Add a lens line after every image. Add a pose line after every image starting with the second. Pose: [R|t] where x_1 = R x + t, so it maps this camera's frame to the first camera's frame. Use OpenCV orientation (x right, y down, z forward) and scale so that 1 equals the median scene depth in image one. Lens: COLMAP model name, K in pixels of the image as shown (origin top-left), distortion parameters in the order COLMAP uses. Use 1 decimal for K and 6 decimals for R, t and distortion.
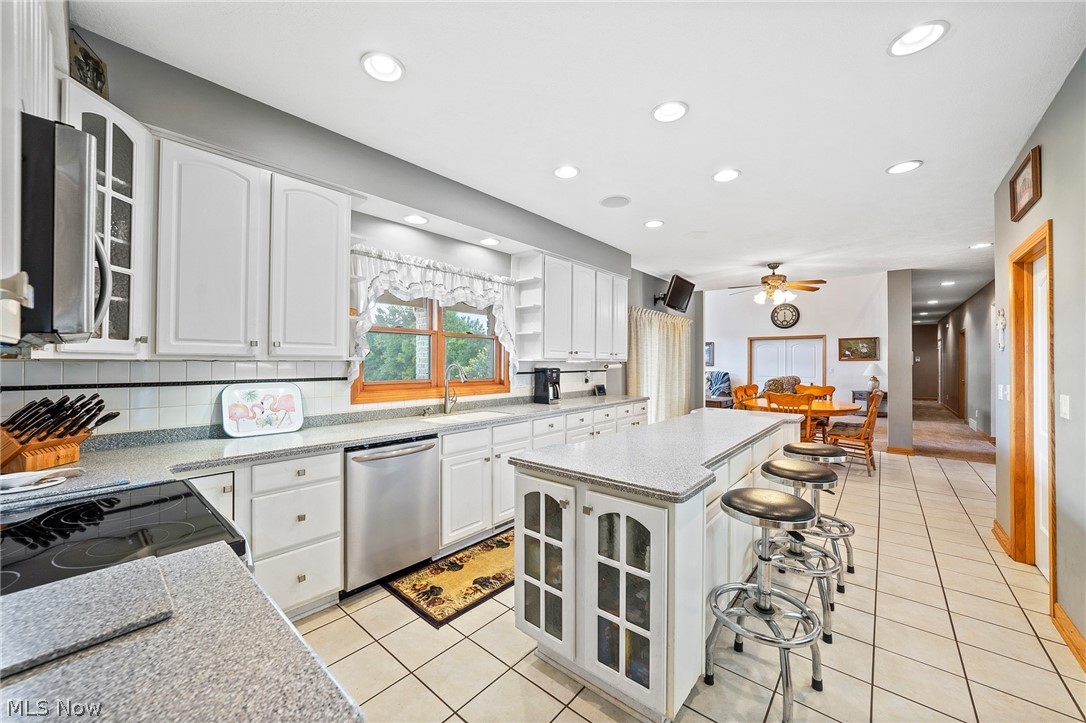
lens RADIAL K [[403.4, 0, 540.1], [0, 403.4, 360.1], [0, 0, 1]] dist [-0.008495, 0.001125]
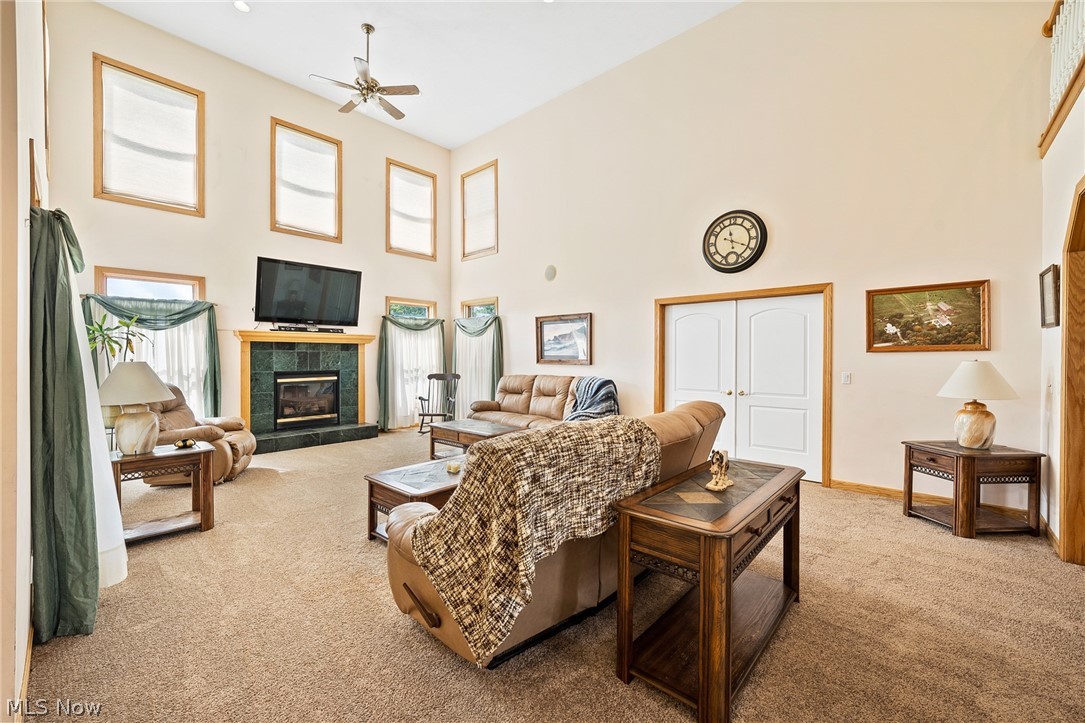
lens RADIAL K [[429.2, 0, 542.6], [0, 429.2, 360.1], [0, 0, 1]] dist [-0.002389, -0.000283]
pose [[0.999708, -0.002964, -0.023965, 0.458473], [0.003307, 0.999893, 0.014258, 0.002668], [0.023921, -0.014333, 0.999611, 0.603436]]
